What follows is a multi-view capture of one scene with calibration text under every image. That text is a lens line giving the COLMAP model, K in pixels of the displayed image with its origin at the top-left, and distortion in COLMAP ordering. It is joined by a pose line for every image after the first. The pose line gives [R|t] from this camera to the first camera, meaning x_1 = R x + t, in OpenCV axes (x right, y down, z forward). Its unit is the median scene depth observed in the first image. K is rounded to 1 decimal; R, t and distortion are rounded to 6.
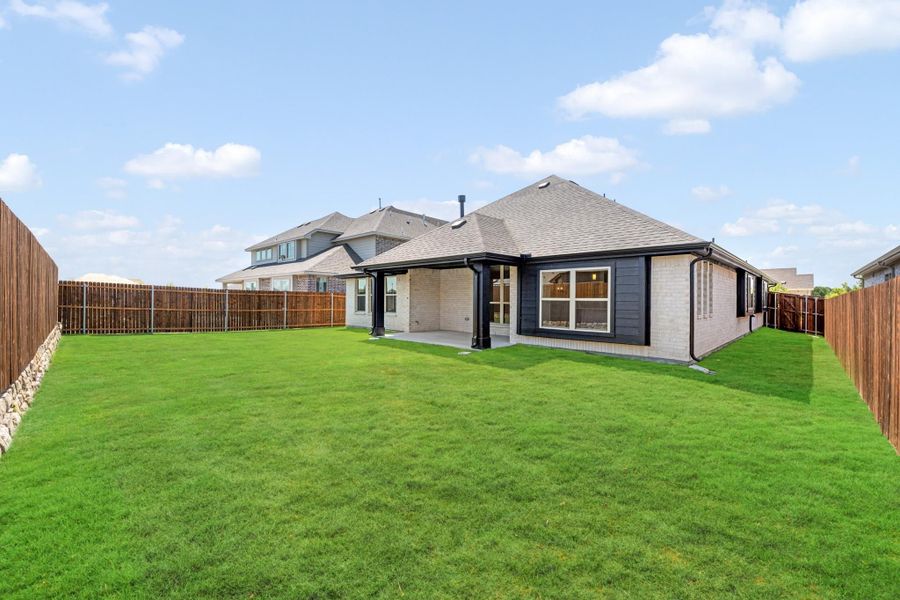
lens RADIAL K [[362.3, 0, 450.5], [0, 362.3, 304.9], [0, 0, 1]] dist [-0.000839, -0.000228]
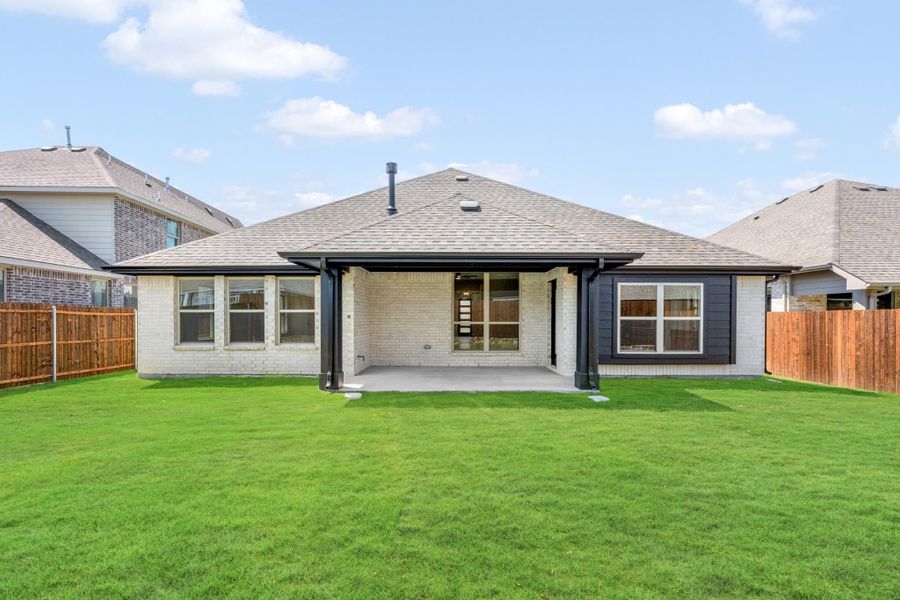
lens RADIAL K [[402.2, 0, 448.9], [0, 402.2, 324.8], [0, 0, 1]] dist [-0.001954, -0.000202]
pose [[0.711800, -0.012012, 0.702280, -0.651146], [0.013032, 0.999907, 0.003894, -0.009092], [-0.702262, 0.006380, 0.711890, 0.619115]]
